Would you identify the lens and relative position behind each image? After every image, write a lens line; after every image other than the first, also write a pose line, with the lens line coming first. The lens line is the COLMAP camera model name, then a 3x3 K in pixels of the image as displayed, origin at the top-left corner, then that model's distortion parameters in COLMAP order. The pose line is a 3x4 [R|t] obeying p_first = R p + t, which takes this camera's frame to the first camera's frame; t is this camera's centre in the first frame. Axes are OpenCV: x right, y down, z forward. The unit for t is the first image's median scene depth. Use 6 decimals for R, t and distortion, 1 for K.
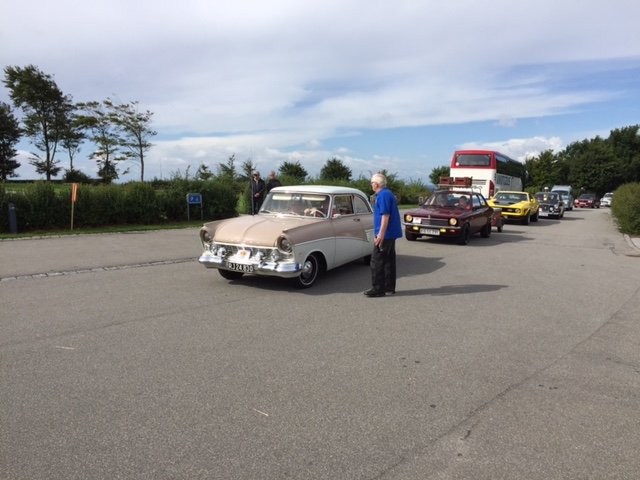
lens RADIAL K [[545.5, 0, 317.0], [0, 545.5, 244.8], [0, 0, 1]] dist [0.083471, -0.115936]
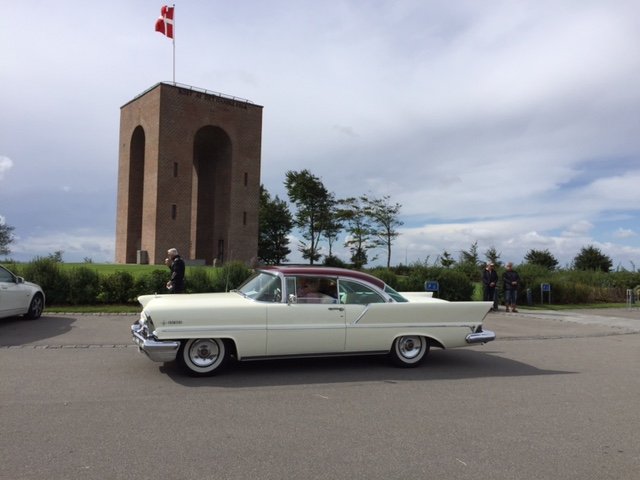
lens RADIAL K [[545.5, 0, 320.0], [0, 545.5, 239.2], [0, 0, 1]] dist [0.083471, -0.115936]
pose [[0.908170, 0.000723, -0.418601, 0.009468], [-0.069910, 0.986216, -0.149970, 0.000798], [0.412722, 0.165463, 0.895702, -0.025289]]
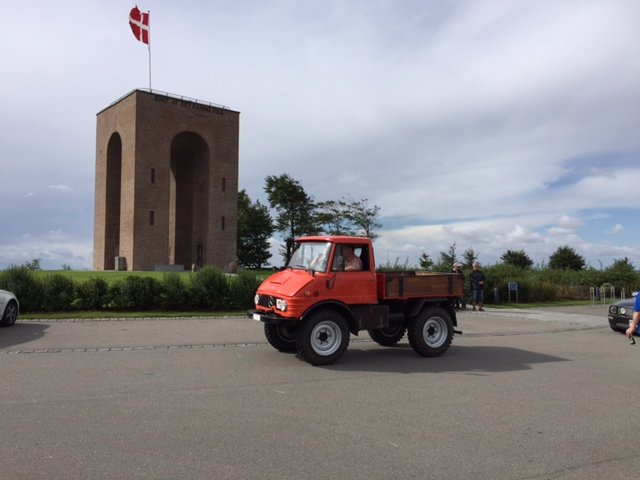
lens RADIAL K [[545.5, 0, 321.8], [0, 545.5, 241.3], [0, 0, 1]] dist [0.083471, -0.115936]
pose [[0.921280, -0.012945, -0.388684, 0.020185], [-0.051065, 0.986766, -0.153901, 0.001223], [0.385532, 0.161634, 0.908427, -0.031092]]
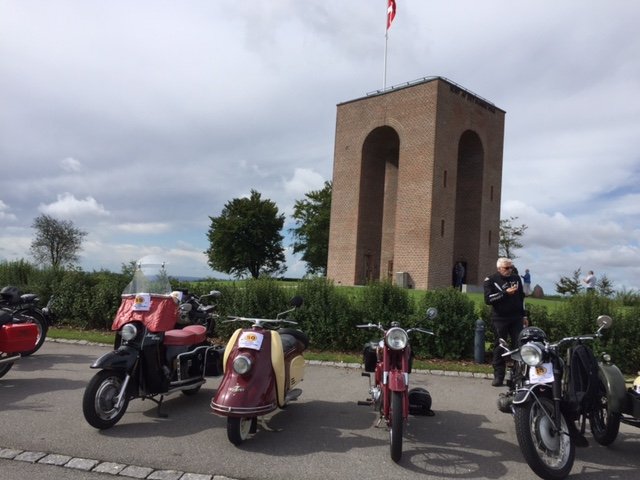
lens RADIAL K [[545.5, 0, 308.1], [0, 545.5, 238.5], [0, 0, 1]] dist [0.083471, -0.115936]
pose [[0.941178, 0.030057, -0.336571, -0.342554], [-0.096917, 0.978201, -0.183657, 0.008071], [0.323714, 0.205474, 0.923575, -0.070697]]
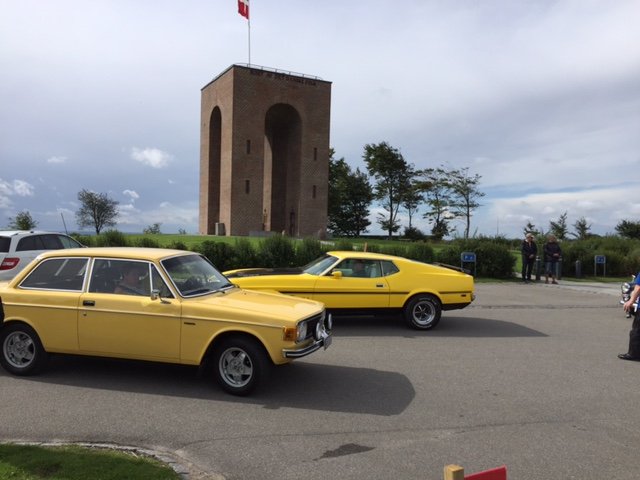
lens RADIAL K [[545.5, 0, 328.5], [0, 545.5, 238.0], [0, 0, 1]] dist [0.083471, -0.115936]
pose [[0.830452, 0.024115, -0.556568, 0.052163], [-0.087366, 0.992338, -0.087362, -0.000156], [0.550197, 0.121175, 0.826196, -0.029294]]
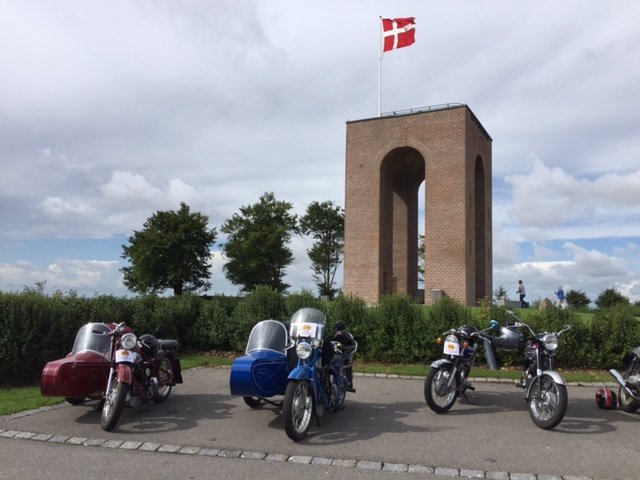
lens RADIAL K [[545.5, 0, 316.5], [0, 545.5, 239.5], [0, 0, 1]] dist [0.083471, -0.115936]
pose [[0.999015, 0.026628, -0.035494, -0.532980], [-0.033926, 0.973955, -0.224191, 0.011921], [0.028600, 0.225174, 0.973899, -0.092481]]
